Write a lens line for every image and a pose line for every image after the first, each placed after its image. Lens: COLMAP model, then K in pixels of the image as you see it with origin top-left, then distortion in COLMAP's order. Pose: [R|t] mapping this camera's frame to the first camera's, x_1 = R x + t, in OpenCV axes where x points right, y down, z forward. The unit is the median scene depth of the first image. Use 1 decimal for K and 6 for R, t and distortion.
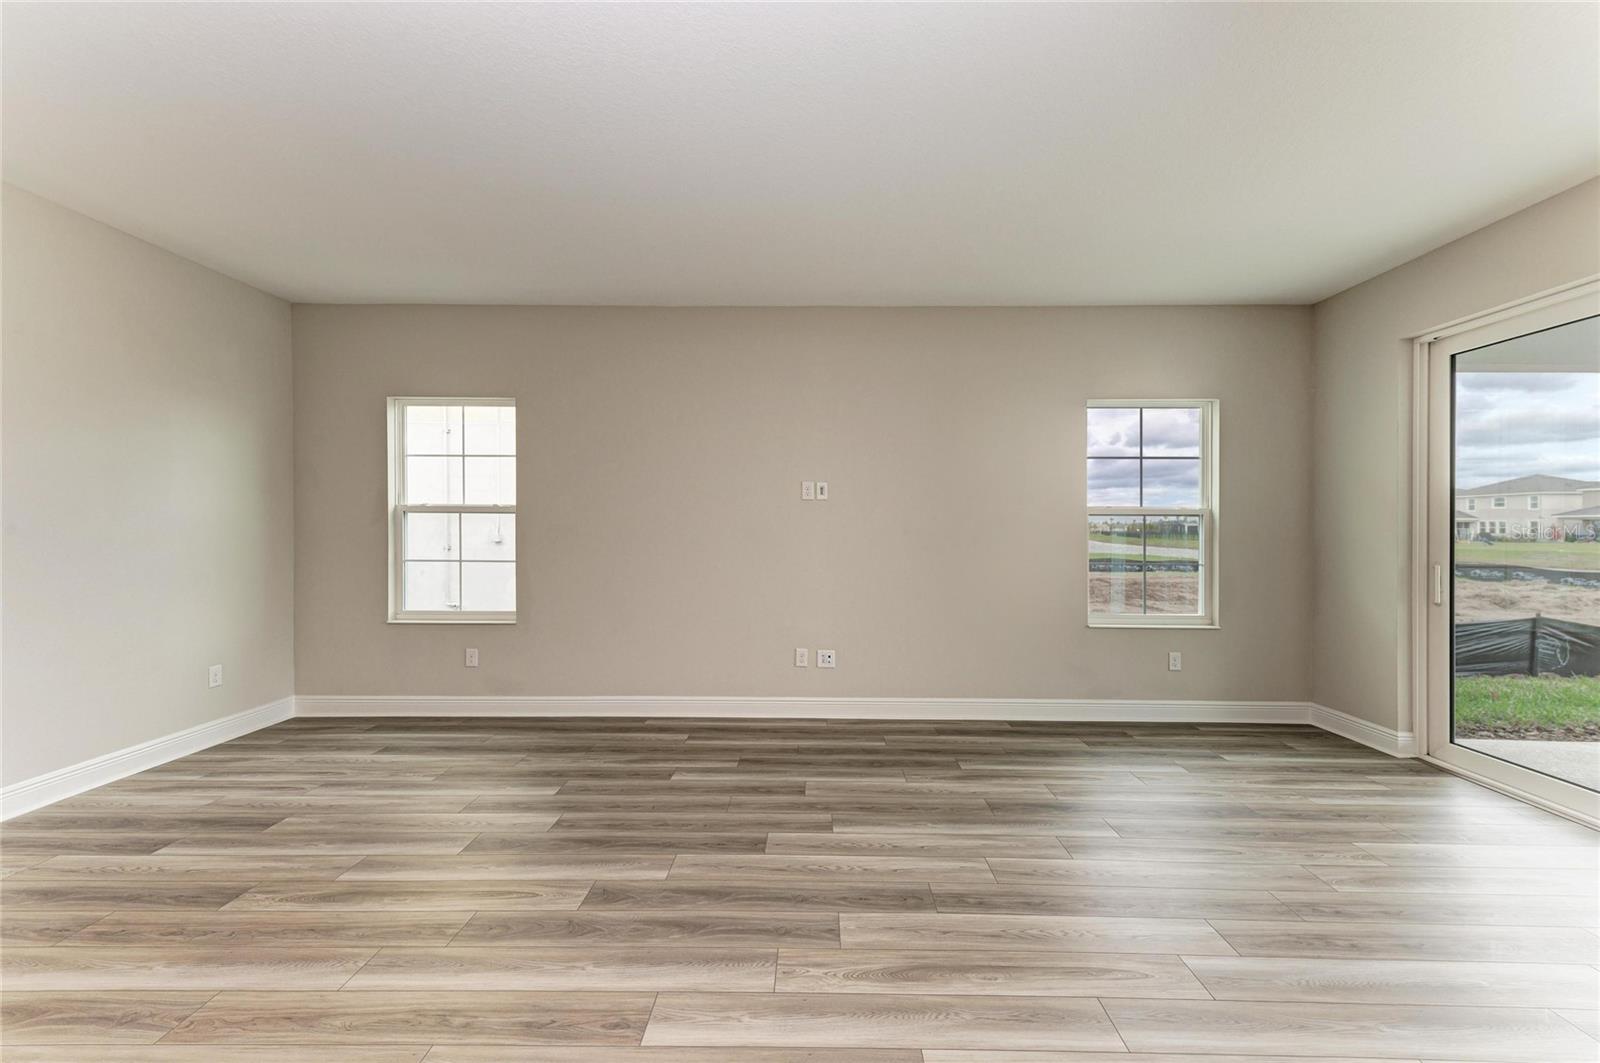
lens RADIAL K [[620.0, 0, 811.1], [0, 620.0, 534.2], [0, 0, 1]] dist [0.020232, -0.000816]
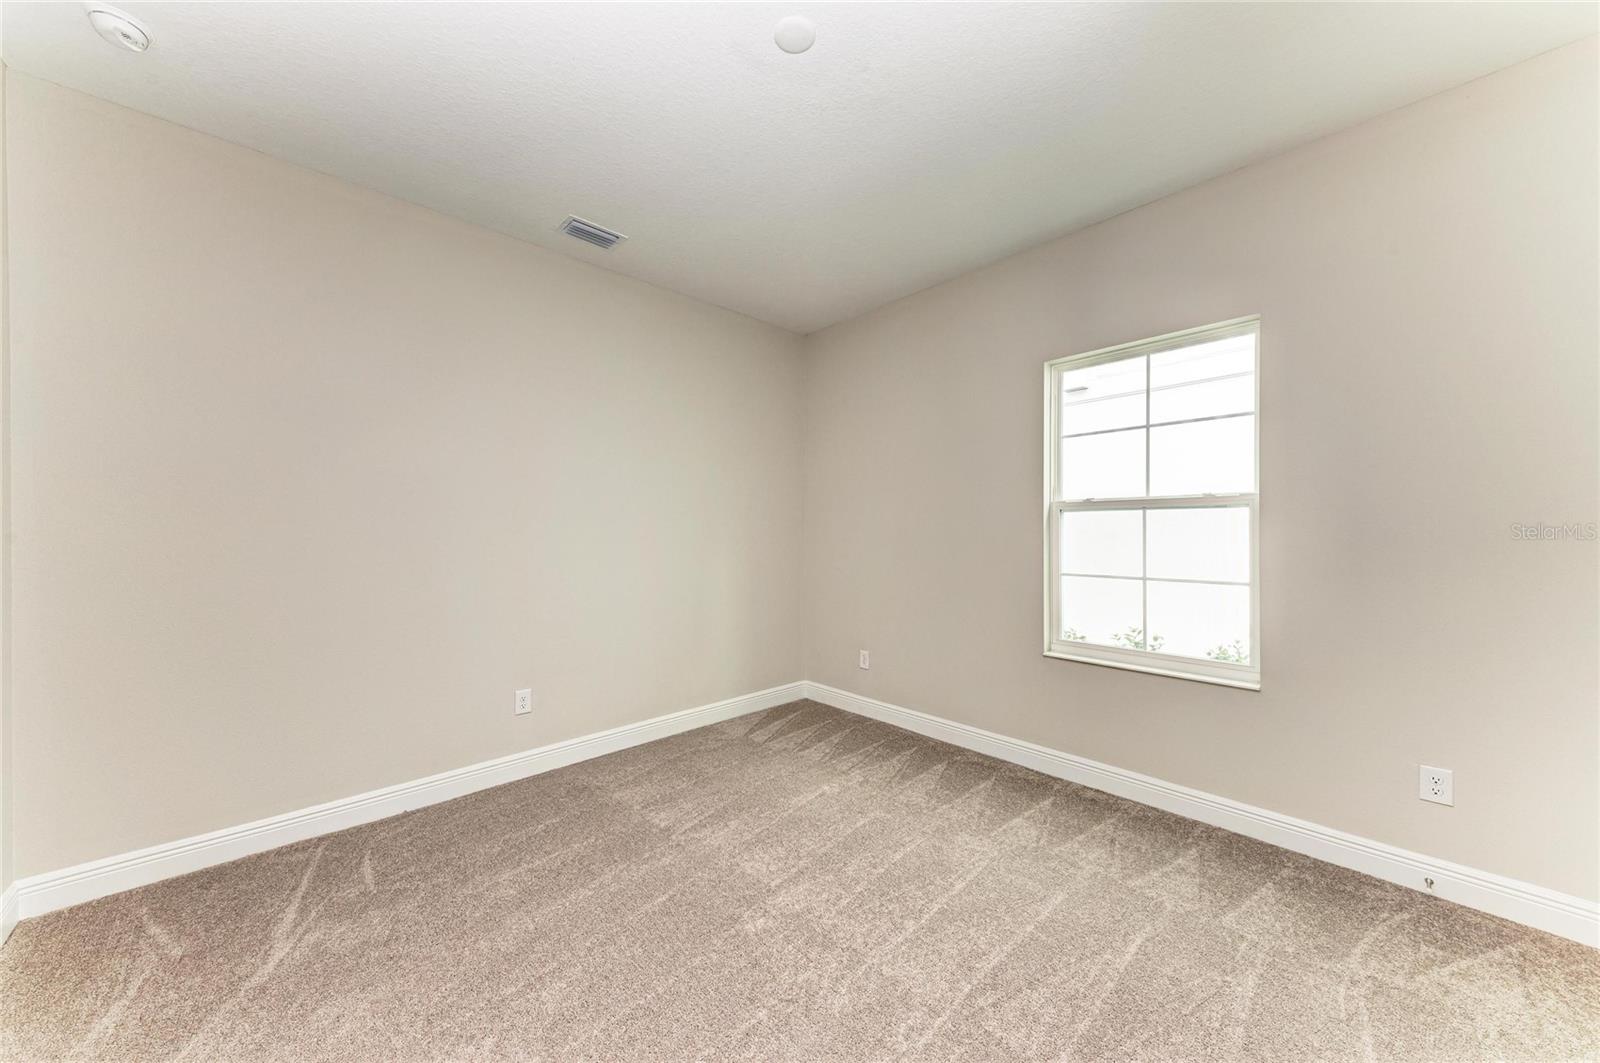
lens RADIAL K [[559.7, 0, 798.9], [0, 559.7, 528.5], [0, 0, 1]] dist [0.012483, -0.001564]
pose [[0.727572, -0.015622, -0.685853, -0.423840], [0.003188, 0.999807, -0.019391, -0.001938], [0.686024, 0.011922, 0.727481, 0.290757]]
